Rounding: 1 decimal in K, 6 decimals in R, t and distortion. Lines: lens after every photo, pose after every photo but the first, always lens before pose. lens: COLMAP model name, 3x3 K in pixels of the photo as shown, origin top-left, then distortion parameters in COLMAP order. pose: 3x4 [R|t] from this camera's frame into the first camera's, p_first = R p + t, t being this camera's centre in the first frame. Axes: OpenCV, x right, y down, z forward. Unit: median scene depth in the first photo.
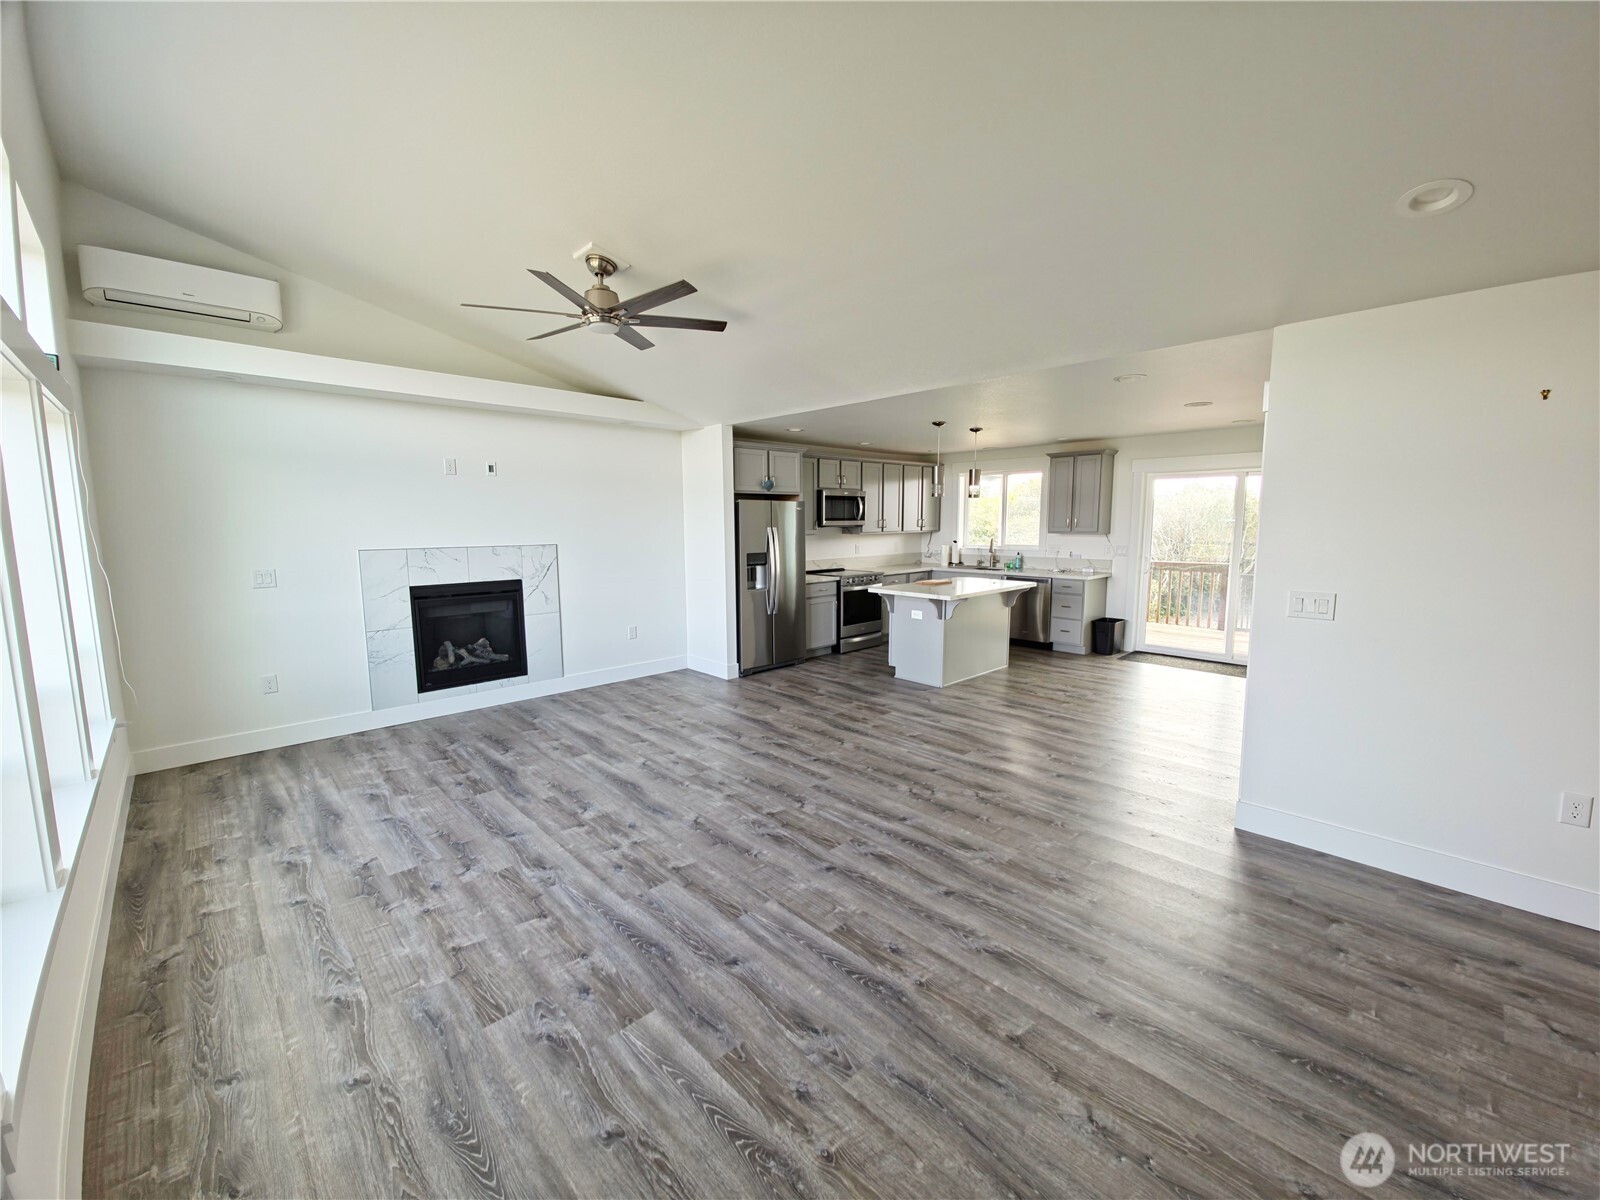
lens RADIAL K [[640.7, 0, 794.9], [0, 640.7, 598.0], [0, 0, 1]] dist [0.009990, -0.006770]
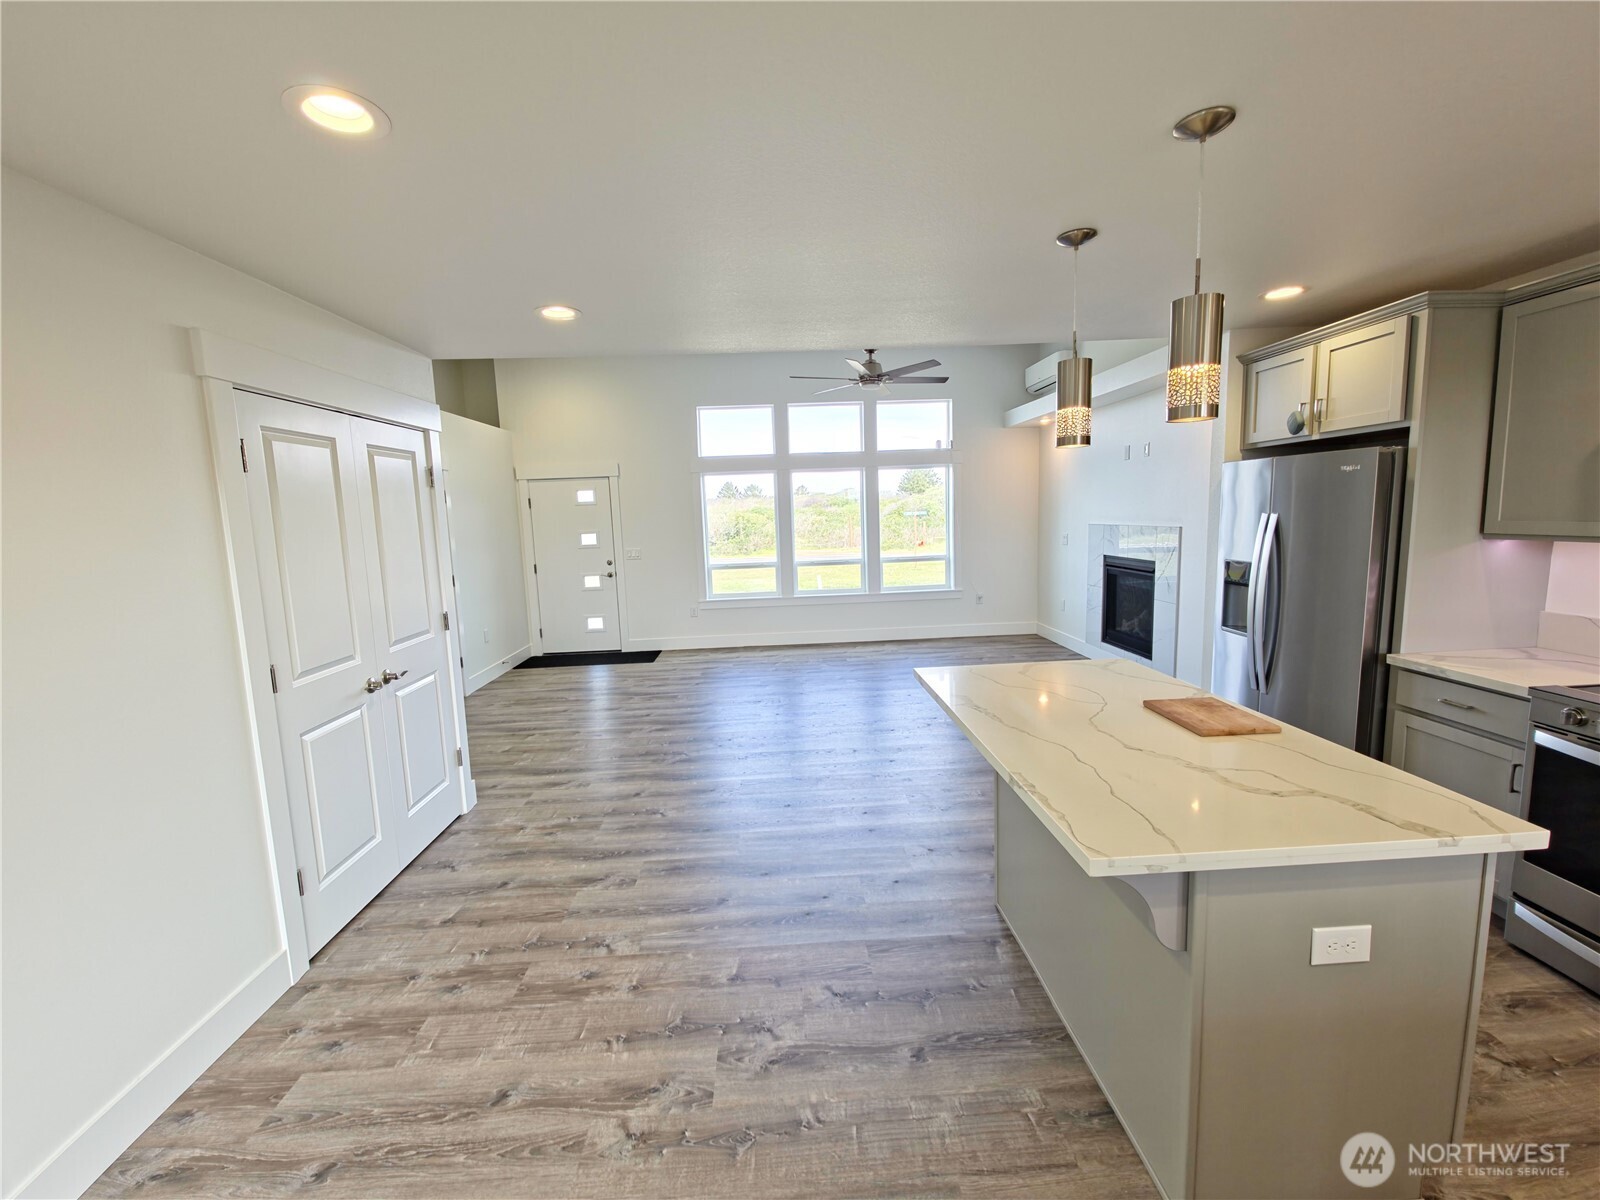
lens RADIAL K [[661.9, 0, 798.7], [0, 661.9, 596.7], [0, 0, 1]] dist [0.014605, -0.007745]
pose [[-0.656740, 0.124080, -0.743839, 0.807150], [-0.053012, 0.976335, 0.209666, -0.190123], [0.752252, 0.177128, -0.634620, 1.490947]]
